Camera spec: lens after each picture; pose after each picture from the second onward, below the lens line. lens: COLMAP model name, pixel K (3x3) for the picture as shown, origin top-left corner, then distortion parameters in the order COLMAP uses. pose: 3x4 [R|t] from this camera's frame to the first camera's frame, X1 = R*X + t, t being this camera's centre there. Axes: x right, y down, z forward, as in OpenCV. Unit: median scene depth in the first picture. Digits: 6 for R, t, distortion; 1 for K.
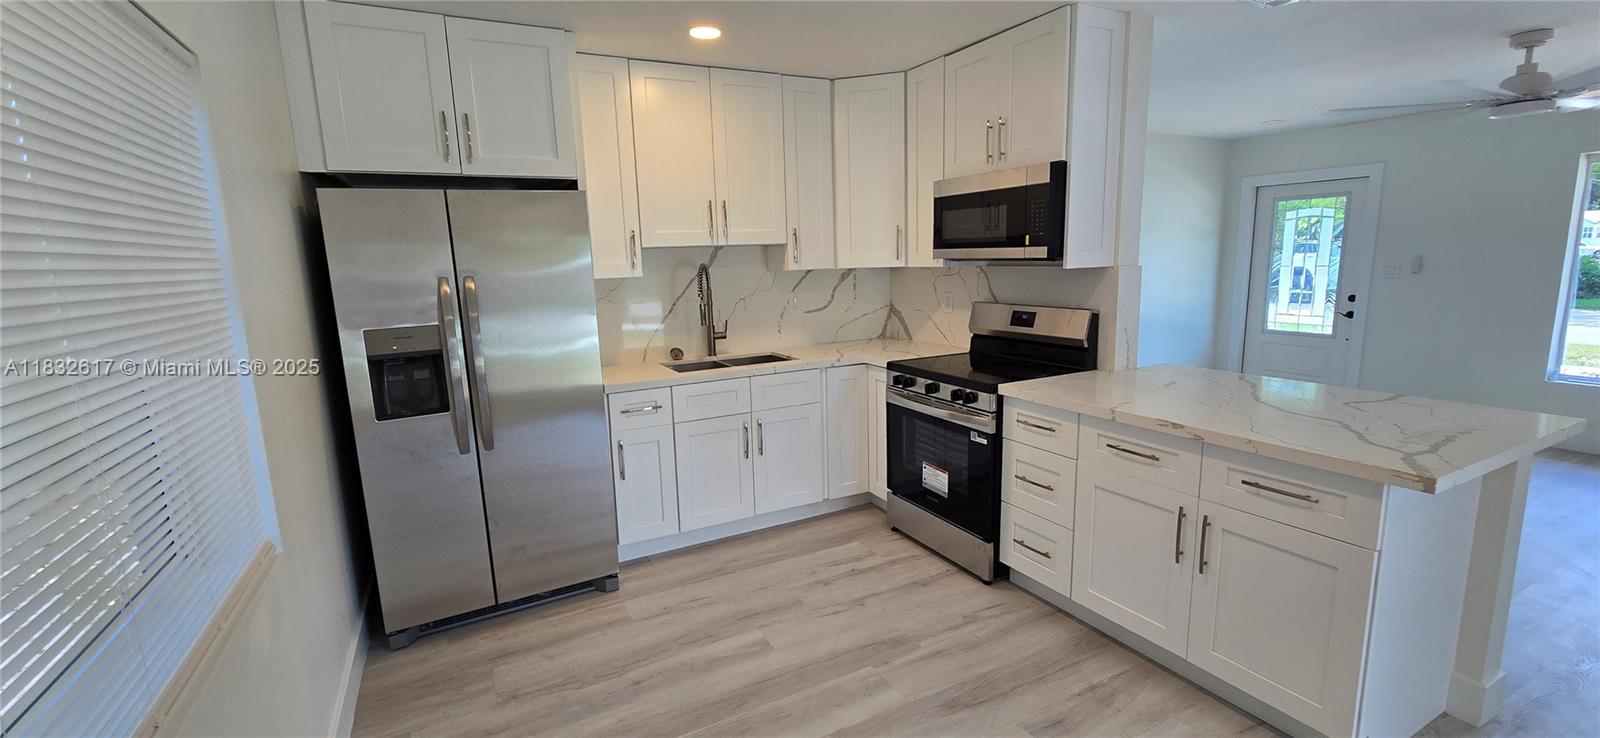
lens RADIAL K [[657.9, 0, 793.8], [0, 657.9, 370.1], [0, 0, 1]] dist [0.005951, -0.001091]
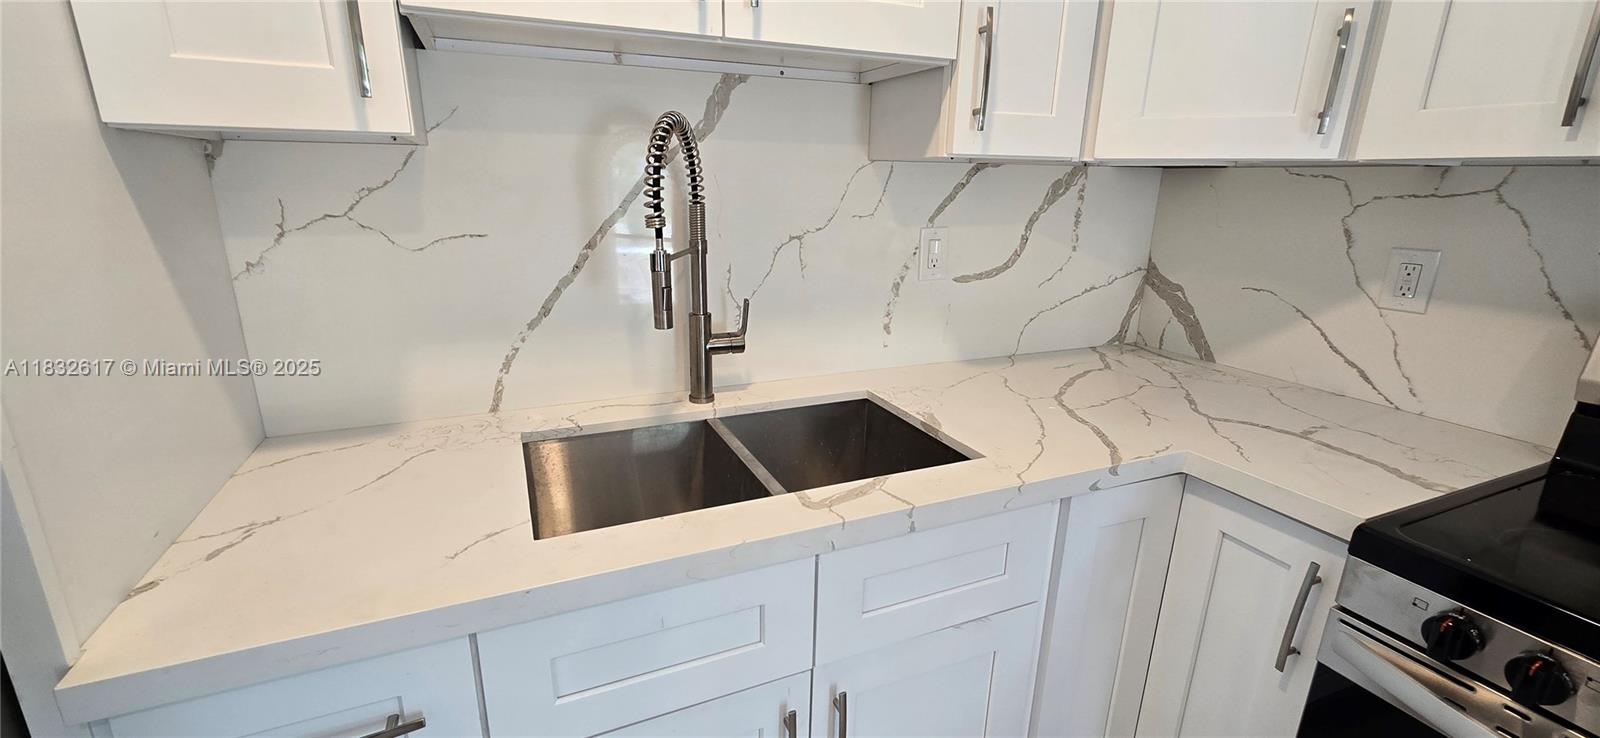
lens RADIAL K [[657.9, 0, 788.5], [0, 657.9, 373.6], [0, 0, 1]] dist [0.005951, -0.001091]
pose [[0.996609, 0.063147, -0.052761, -0.069521], [-0.056823, 0.991879, 0.113789, -0.089499], [0.059518, -0.110405, 0.992103, 0.758280]]
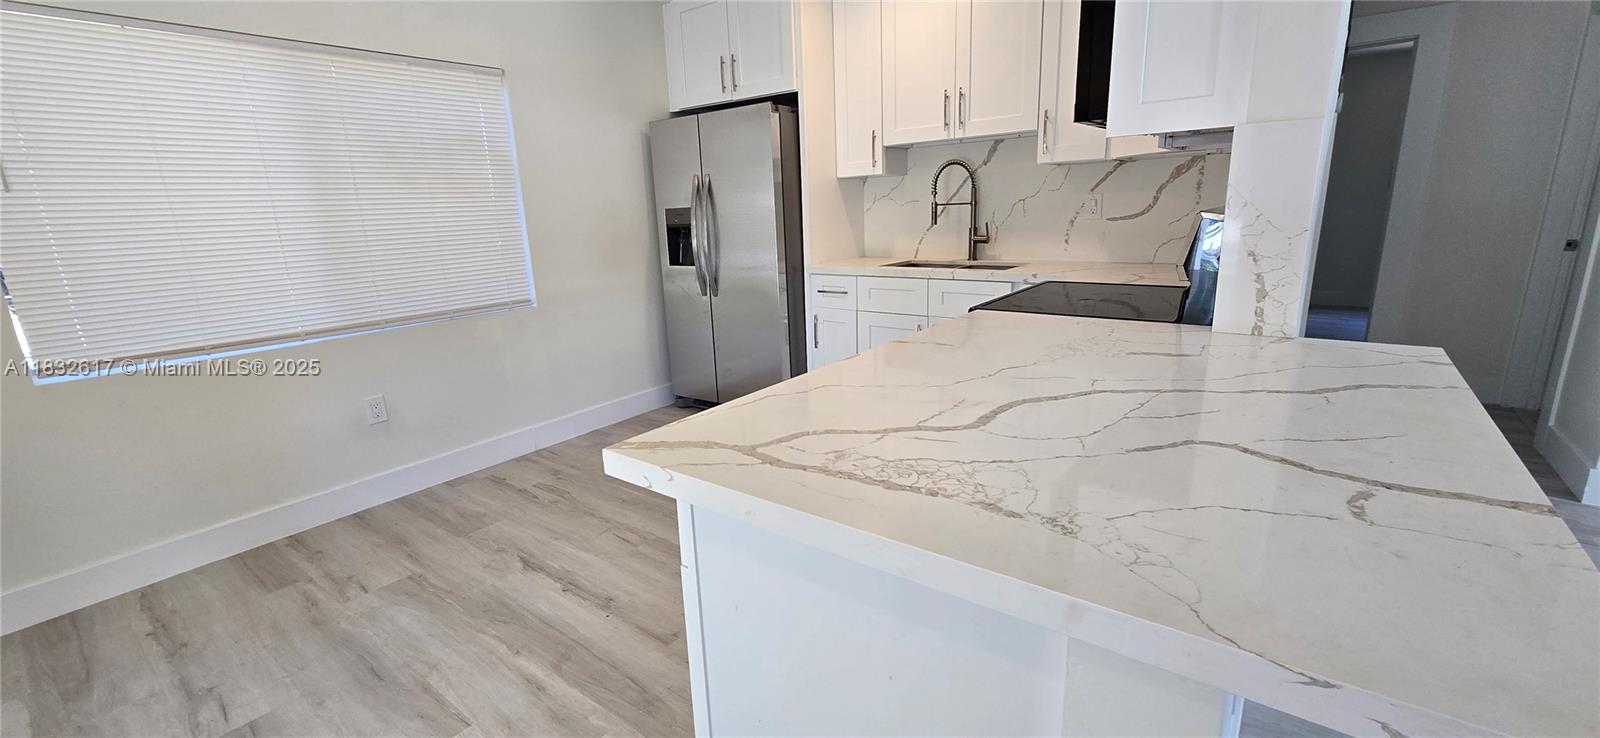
lens RADIAL K [[657.9, 0, 792.6], [0, 657.9, 368.3], [0, 0, 1]] dist [0.005951, -0.001091]
pose [[0.417422, 0.233582, -0.878179, 0.734651], [-0.130125, 0.971804, 0.196633, -0.026433], [0.899348, 0.032194, 0.436047, 0.413539]]
